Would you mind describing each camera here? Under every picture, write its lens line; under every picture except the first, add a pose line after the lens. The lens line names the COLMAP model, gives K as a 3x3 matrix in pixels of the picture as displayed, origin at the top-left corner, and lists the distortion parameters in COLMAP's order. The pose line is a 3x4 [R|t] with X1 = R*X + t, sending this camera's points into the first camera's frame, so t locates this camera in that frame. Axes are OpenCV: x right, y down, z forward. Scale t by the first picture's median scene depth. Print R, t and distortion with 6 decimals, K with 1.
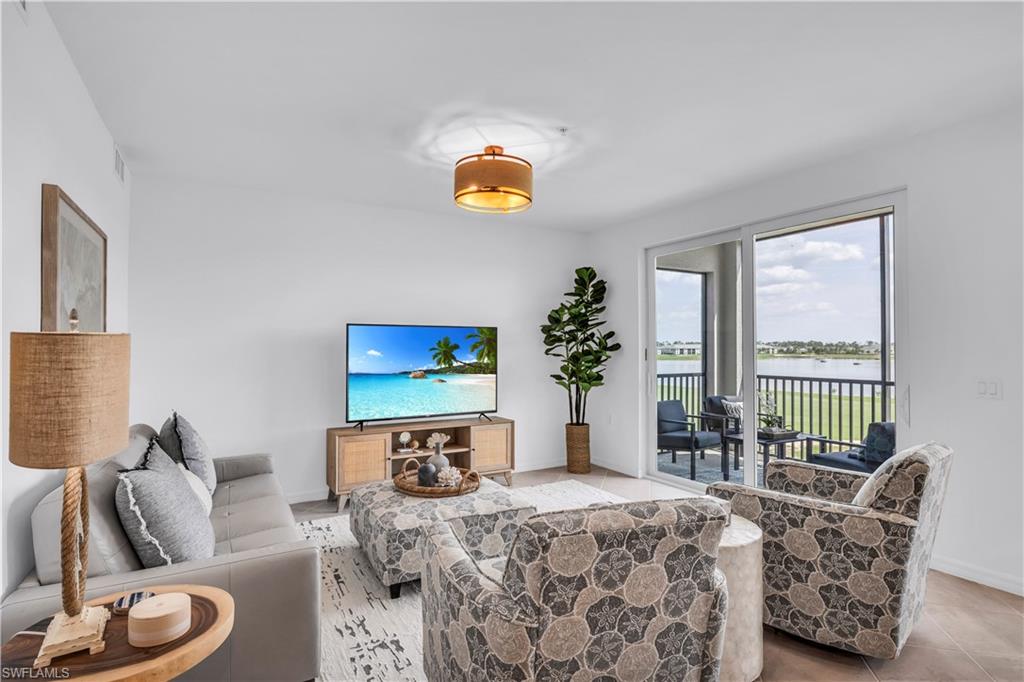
lens RADIAL K [[514.2, 0, 516.5], [0, 514.2, 343.3], [0, 0, 1]] dist [0.002394, 0.000247]
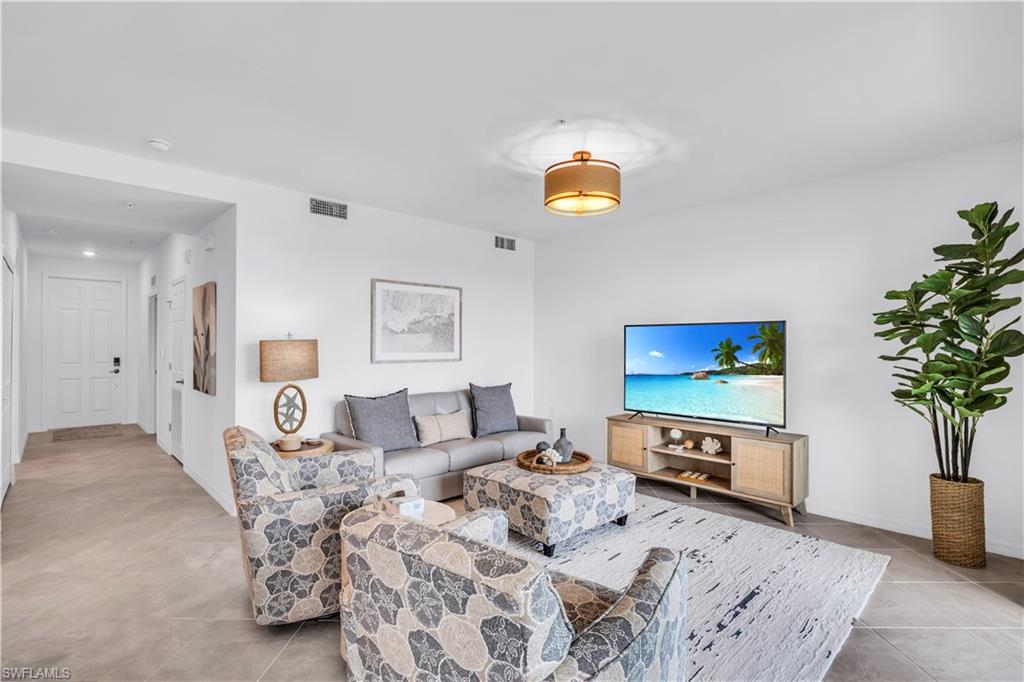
lens RADIAL K [[486.7, 0, 506.9], [0, 486.7, 342.9], [0, 0, 1]] dist [-0.000824, 0.000023]
pose [[0.239348, -0.003828, -0.970926, 0.617885], [0.009342, 0.999955, -0.001639, 0.001497], [0.970889, -0.008678, 0.239373, 0.438226]]
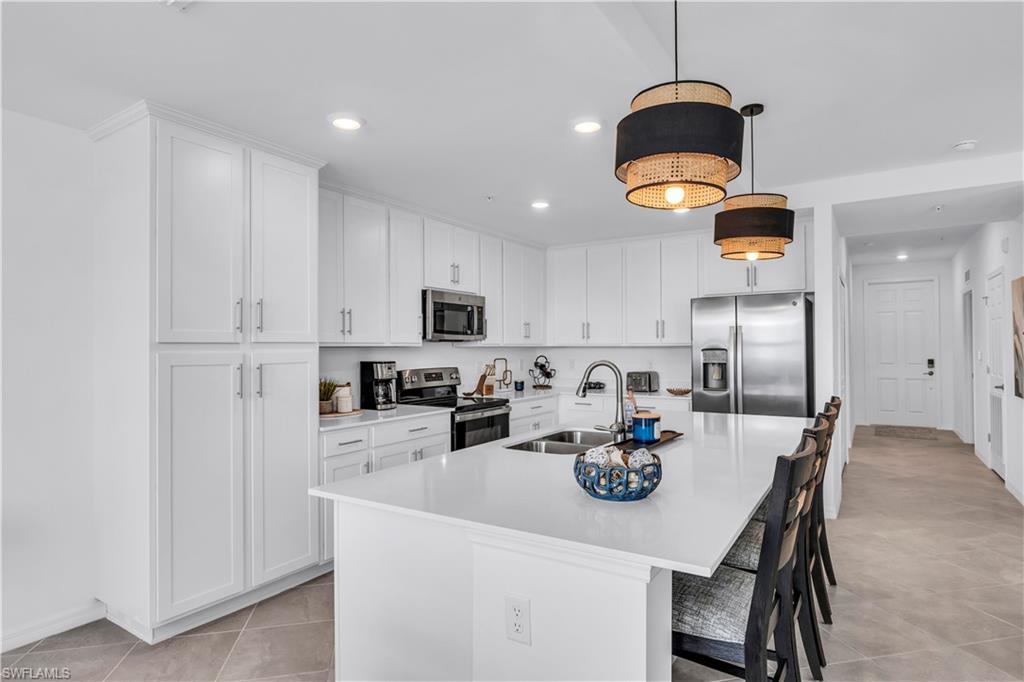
lens RADIAL K [[556.5, 0, 515.7], [0, 556.5, 339.2], [0, 0, 1]] dist [-0.005305, 0.000877]
pose [[-0.880448, -0.002493, -0.474137, 0.760579], [0.010618, 0.999632, -0.024972, 0.002233], [0.474025, -0.027021, -0.880097, 0.507848]]
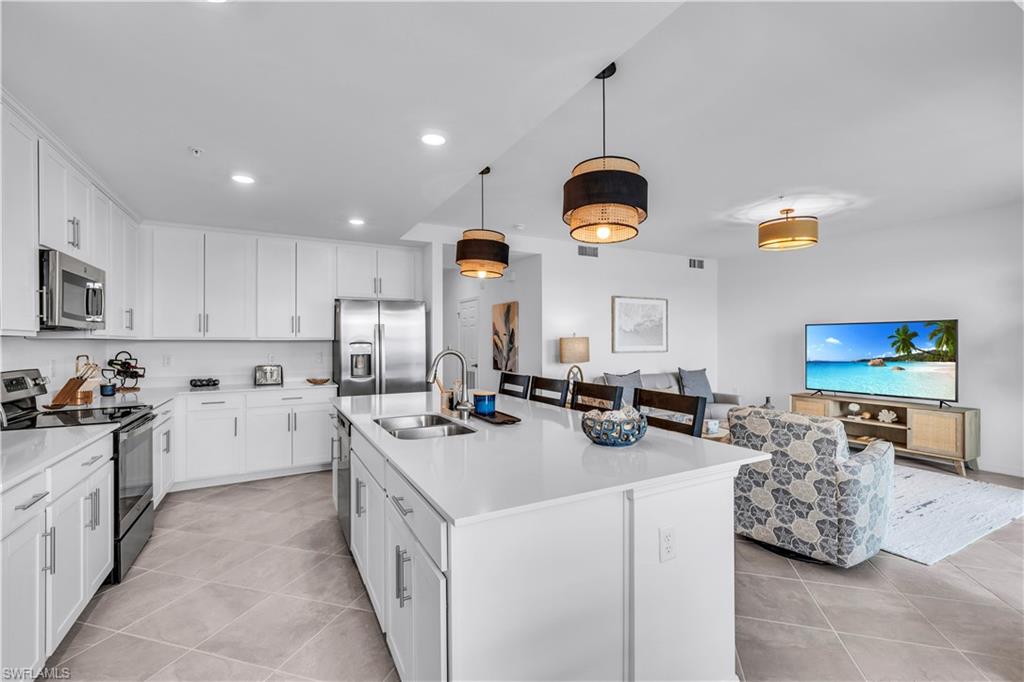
lens RADIAL K [[439.4, 0, 518.7], [0, 439.4, 342.0], [0, 0, 1]] dist [0.009782, -0.001032]
pose [[-0.021923, -0.000769, -0.999759, 0.915394], [0.014529, 0.999894, -0.001087, 0.003108], [0.999654, -0.014549, -0.021909, 0.160400]]
